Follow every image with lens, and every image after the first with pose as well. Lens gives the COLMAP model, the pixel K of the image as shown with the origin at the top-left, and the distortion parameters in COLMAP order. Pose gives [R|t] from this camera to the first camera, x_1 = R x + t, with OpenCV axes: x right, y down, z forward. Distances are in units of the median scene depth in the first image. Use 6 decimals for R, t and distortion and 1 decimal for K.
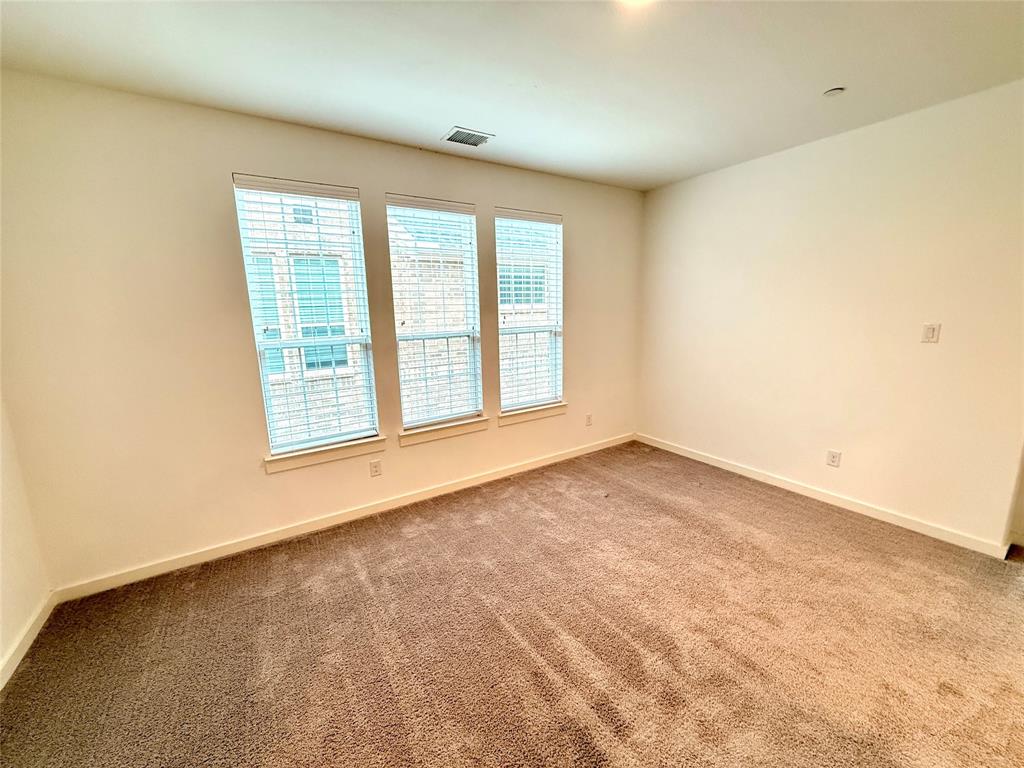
lens RADIAL K [[406.1, 0, 512.0], [0, 406.1, 384.0], [0, 0, 1]] dist [-0.001724, -0.000129]
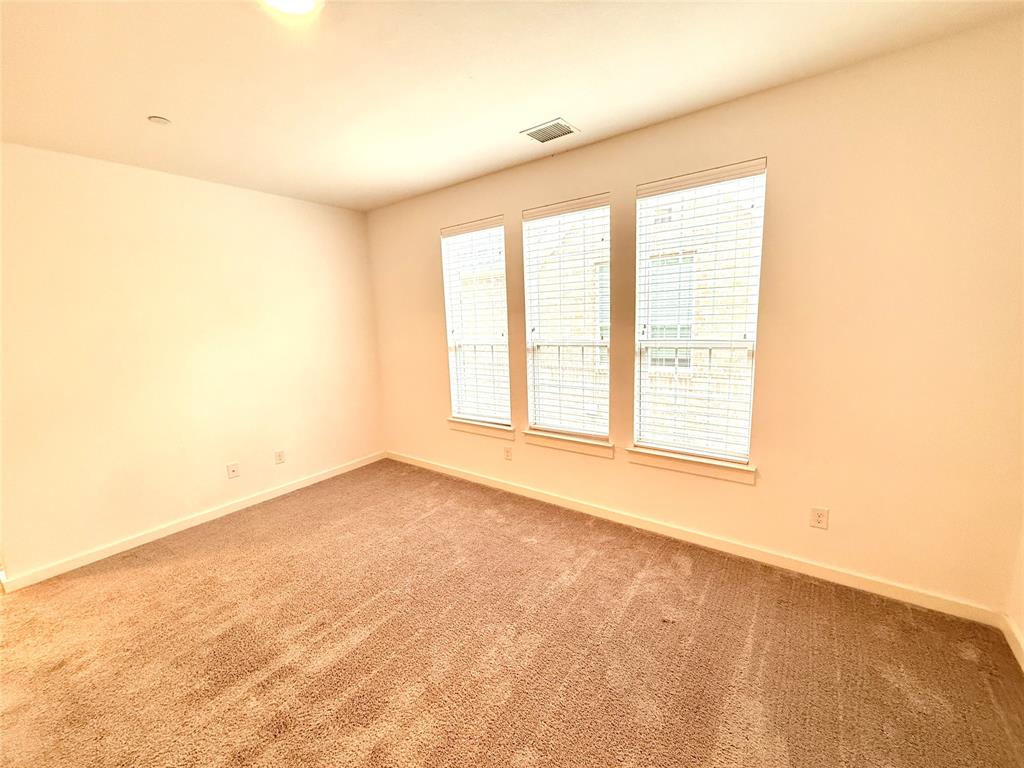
lens RADIAL K [[411.4, 0, 505.8], [0, 411.4, 381.9], [0, 0, 1]] dist [-0.000325, -0.000166]
pose [[0.349061, 0.161996, -0.922992, 0.692506], [-0.140696, 0.982840, 0.119291, -0.128520], [0.926478, 0.088222, 0.365863, 0.529604]]
